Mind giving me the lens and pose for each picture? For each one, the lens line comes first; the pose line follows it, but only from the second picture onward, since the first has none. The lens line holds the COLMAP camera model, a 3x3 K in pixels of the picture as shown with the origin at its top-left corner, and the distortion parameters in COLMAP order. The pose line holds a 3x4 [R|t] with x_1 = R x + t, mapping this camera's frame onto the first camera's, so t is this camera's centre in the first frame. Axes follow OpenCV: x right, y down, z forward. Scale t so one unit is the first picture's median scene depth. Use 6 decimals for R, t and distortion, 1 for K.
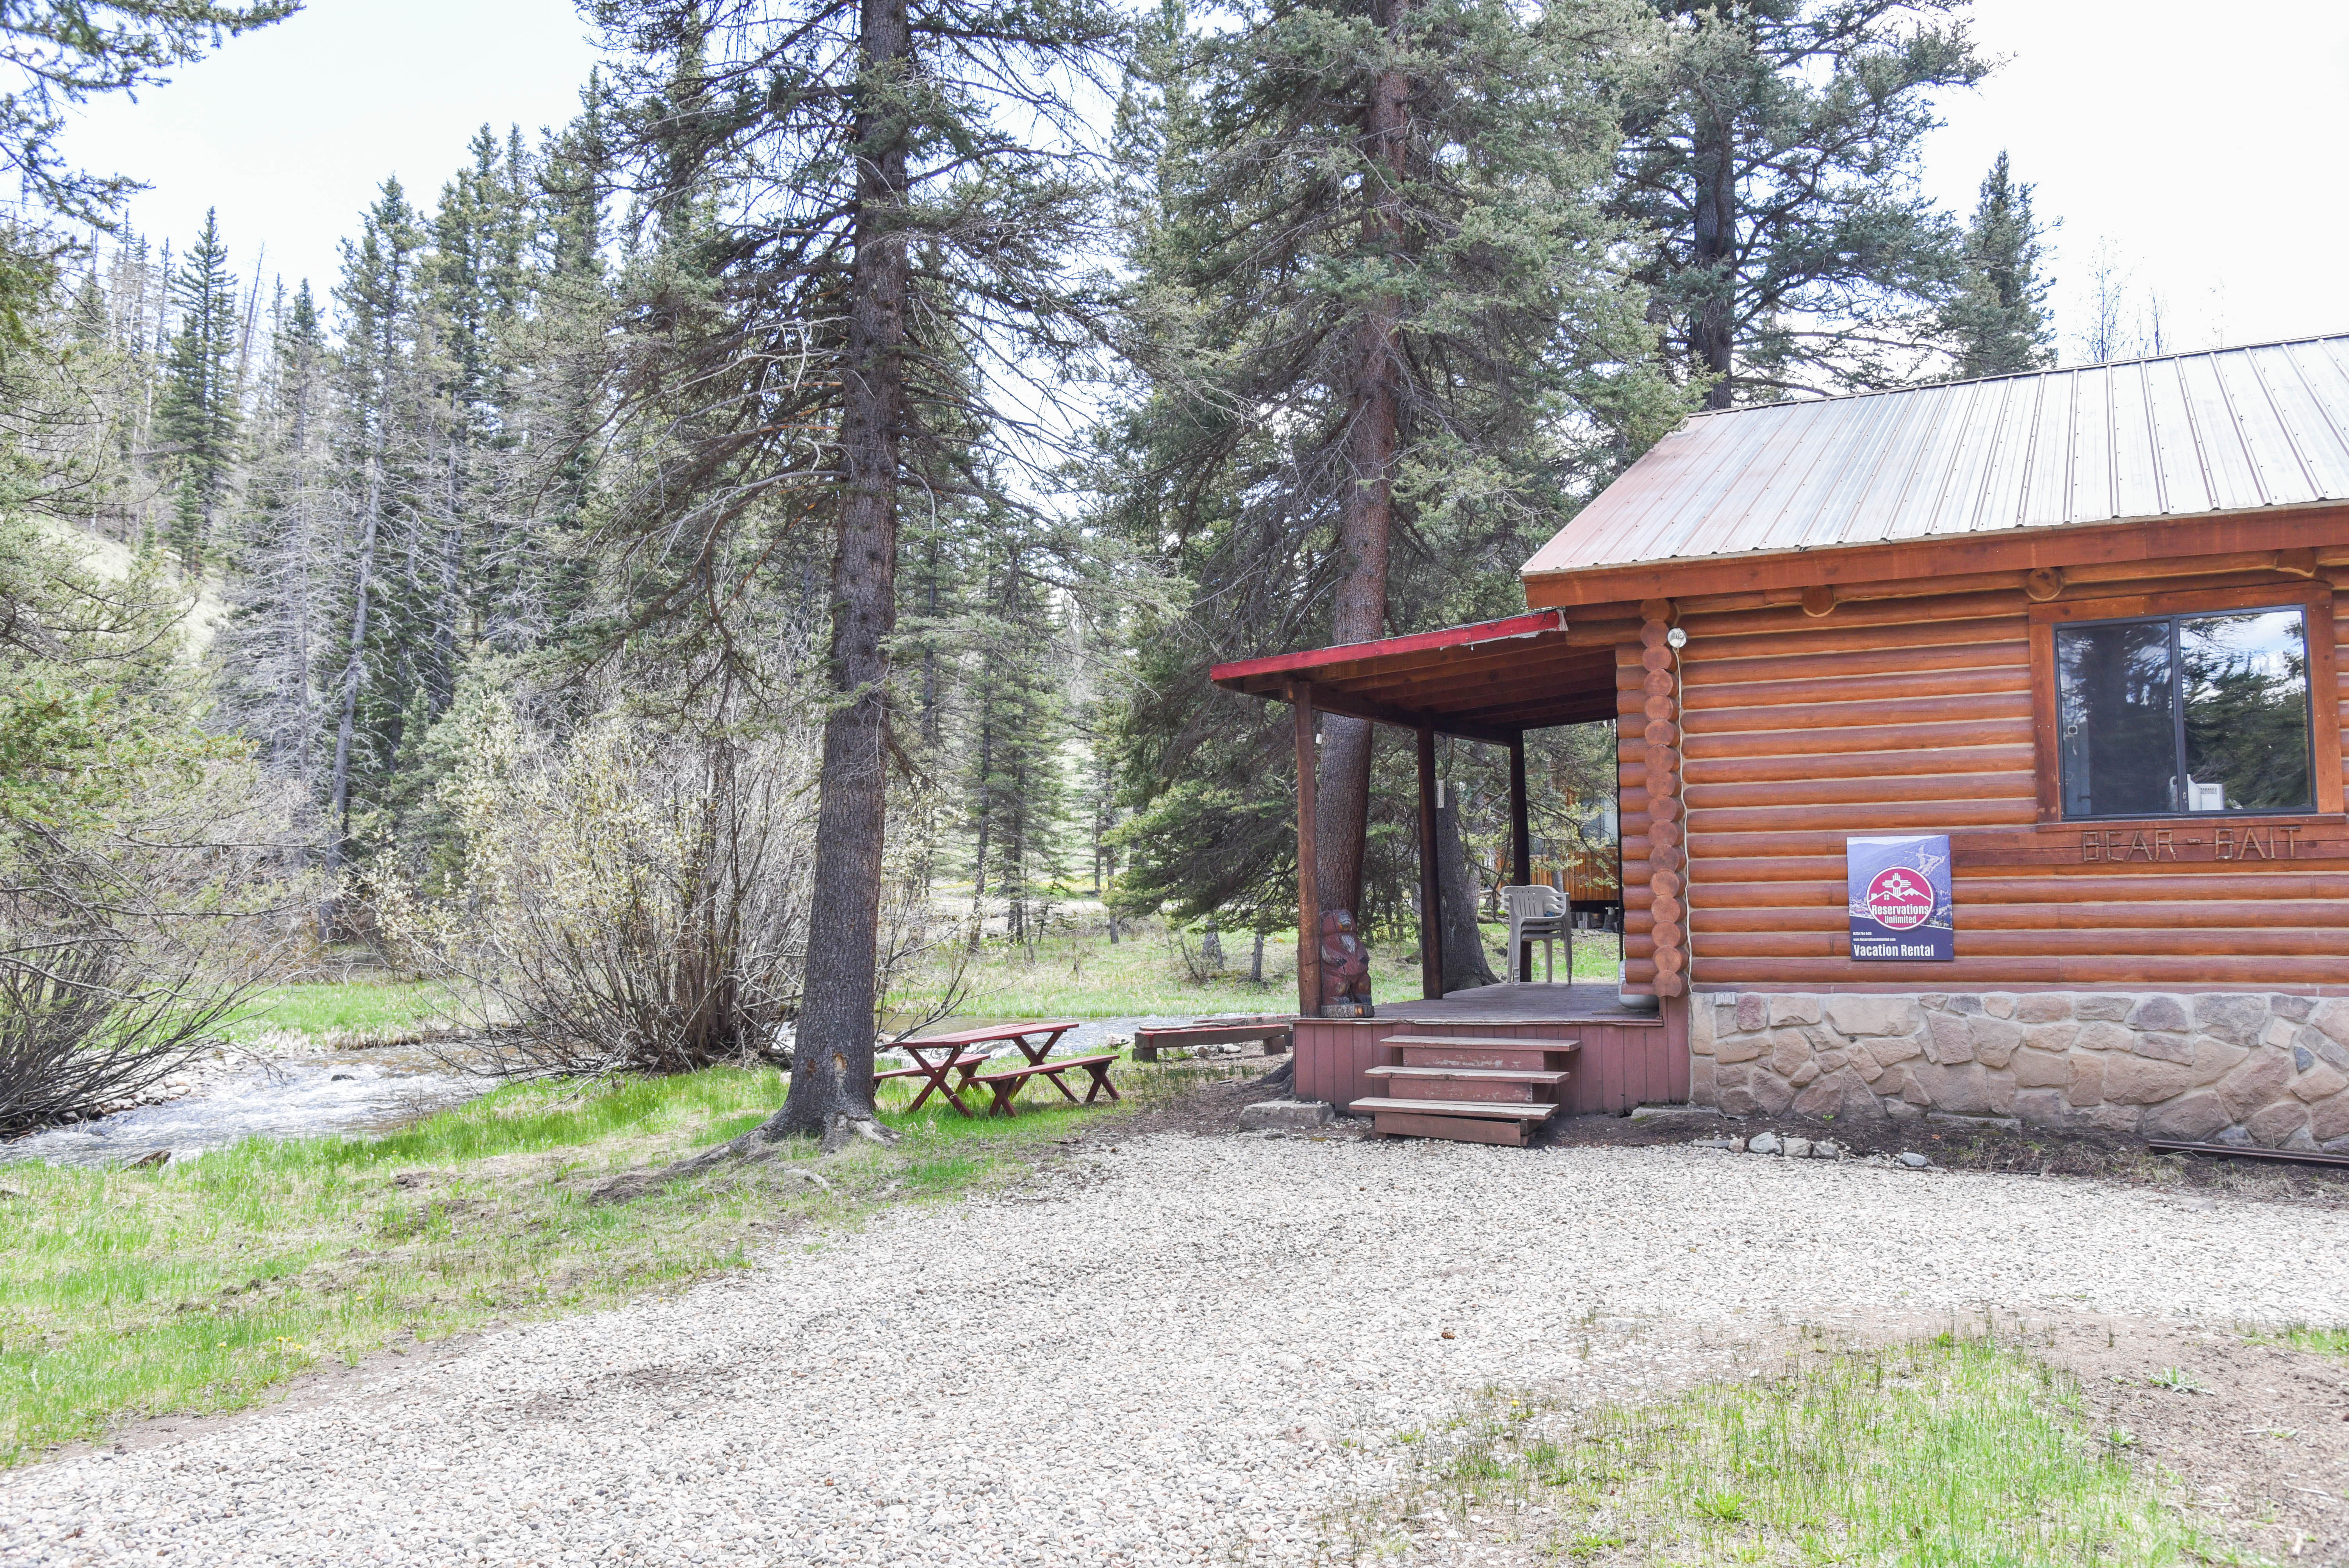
lens RADIAL K [[1785.6, 0, 1174.5], [0, 1785.6, 784.0], [0, 0, 1]] dist [-0.087557, 0.093106]
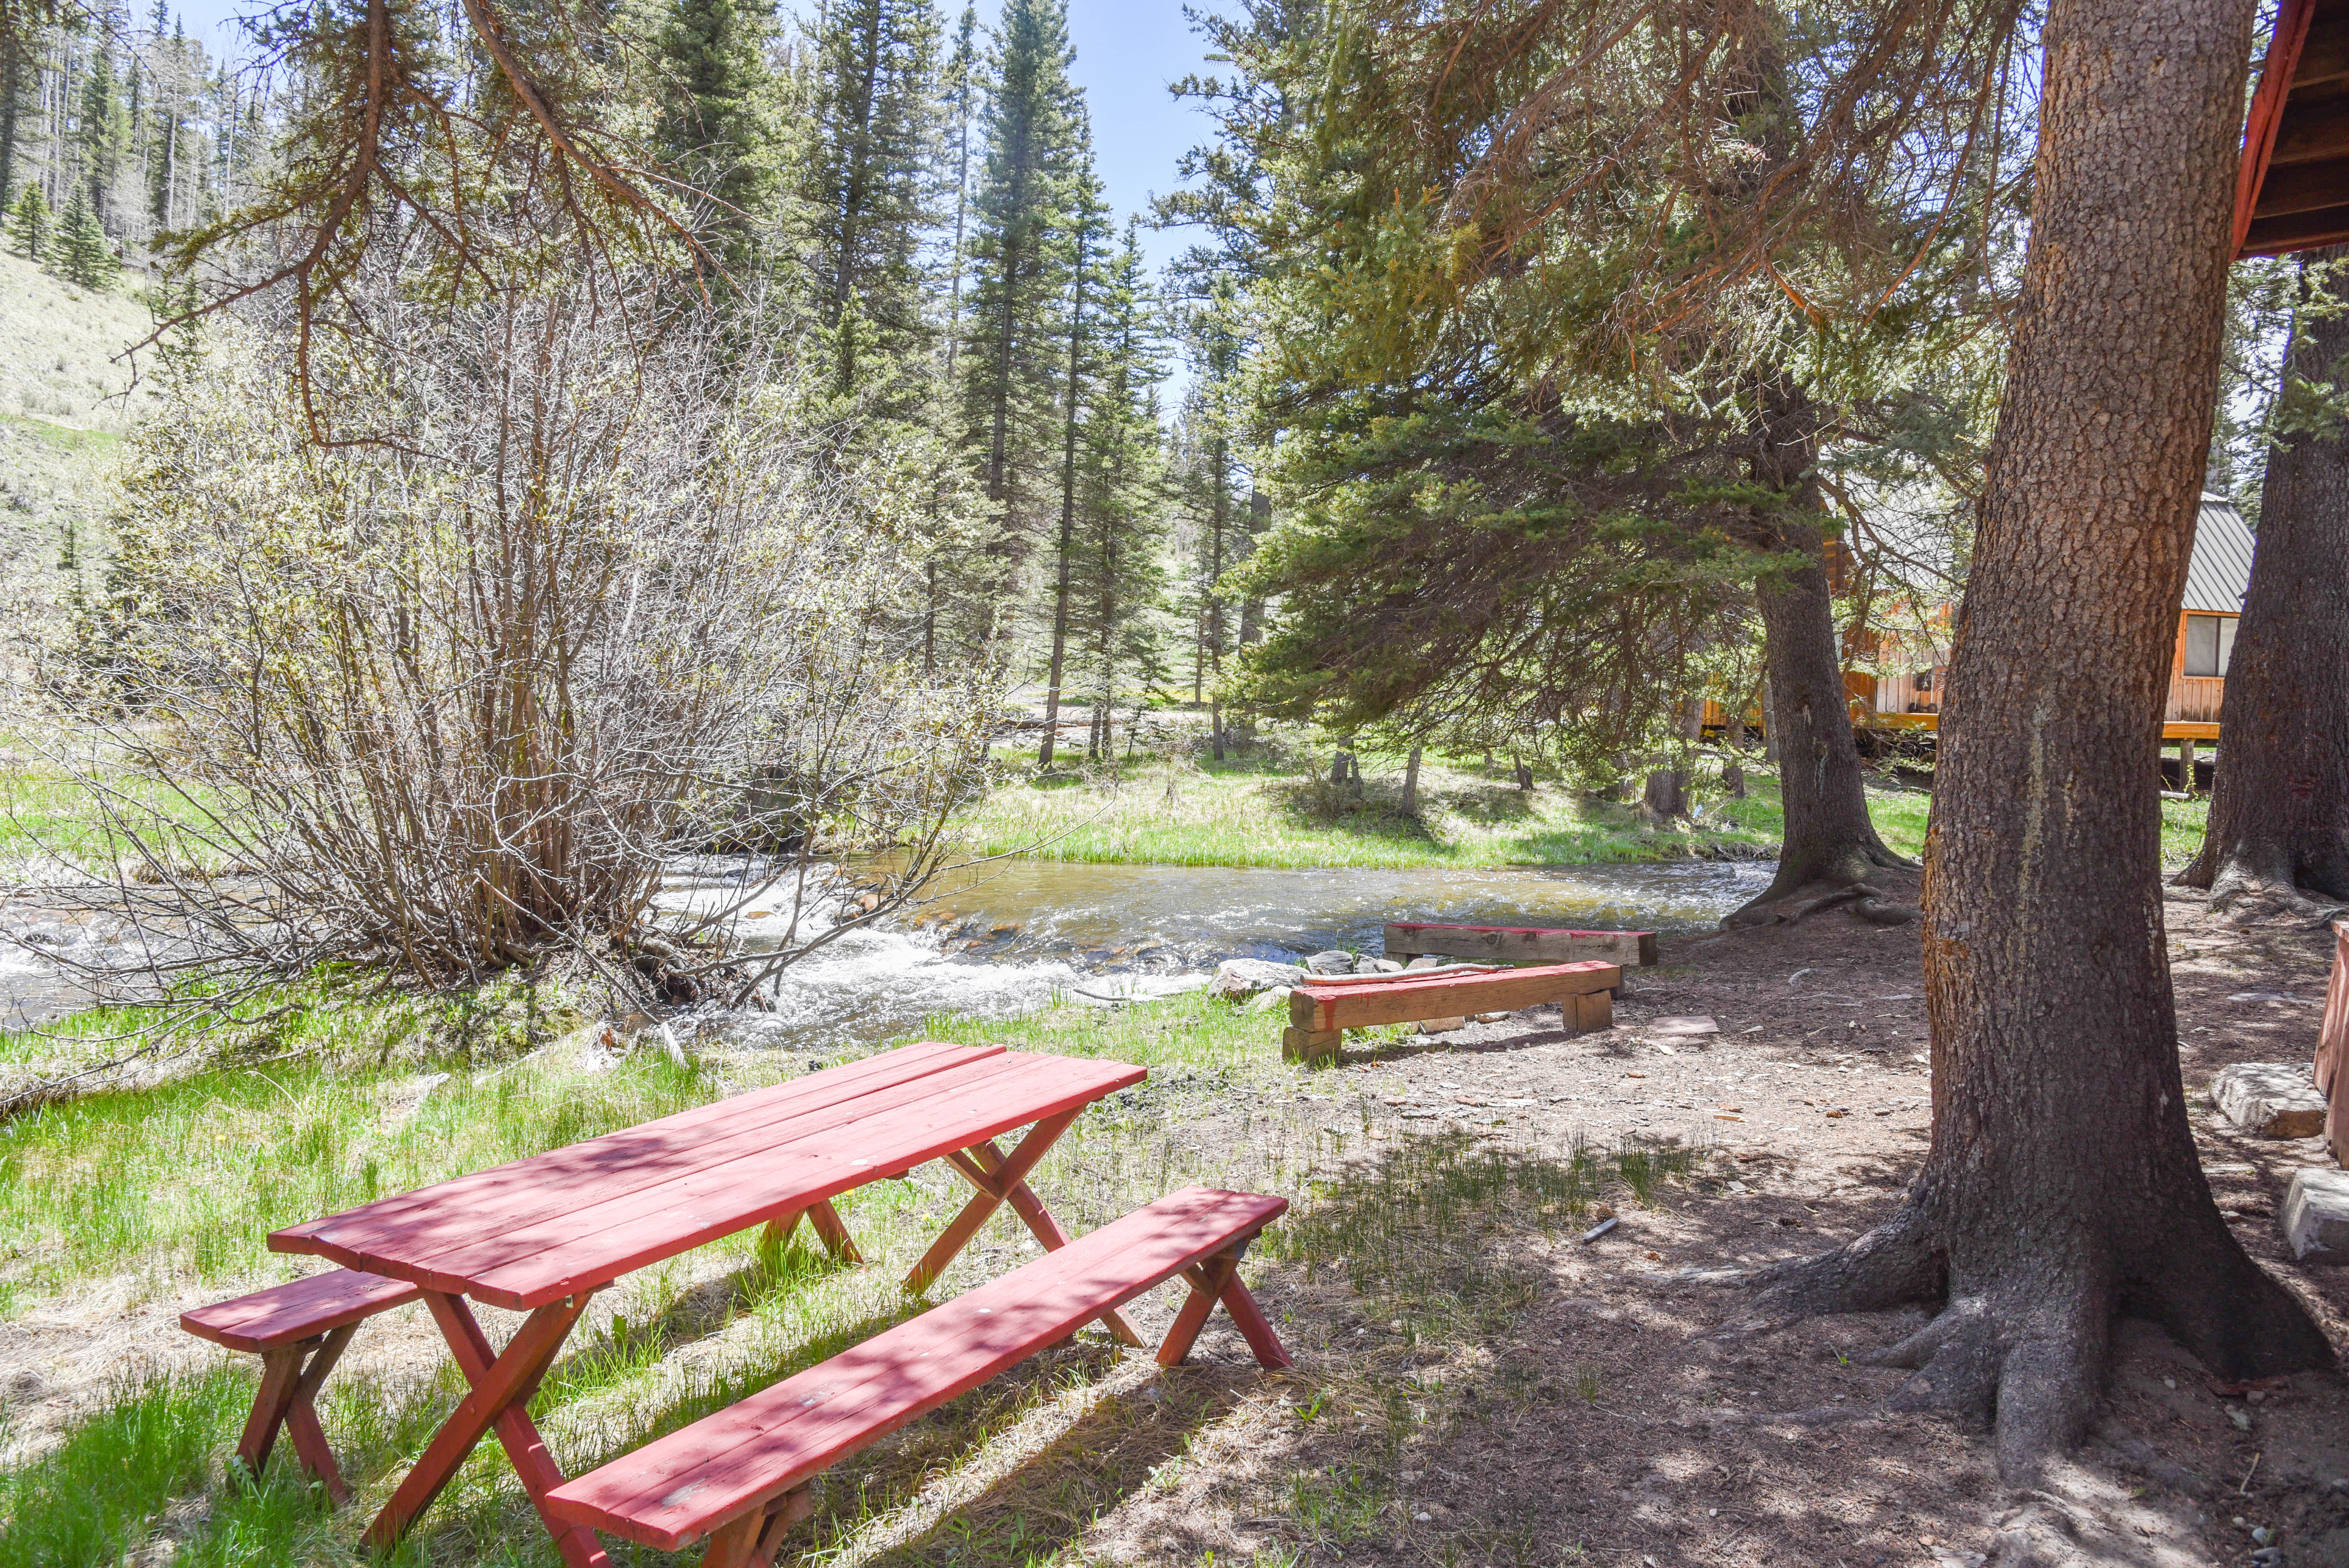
lens RADIAL K [[1621.0, 0, 1172.0], [0, 1621.0, 787.9], [0, 0, 1]] dist [-0.124399, 0.072532]
pose [[0.997851, 0.032613, -0.056827, -0.011572], [-0.026171, 0.993517, 0.110630, 0.019614], [0.060066, -0.108905, 0.992236, 0.247033]]
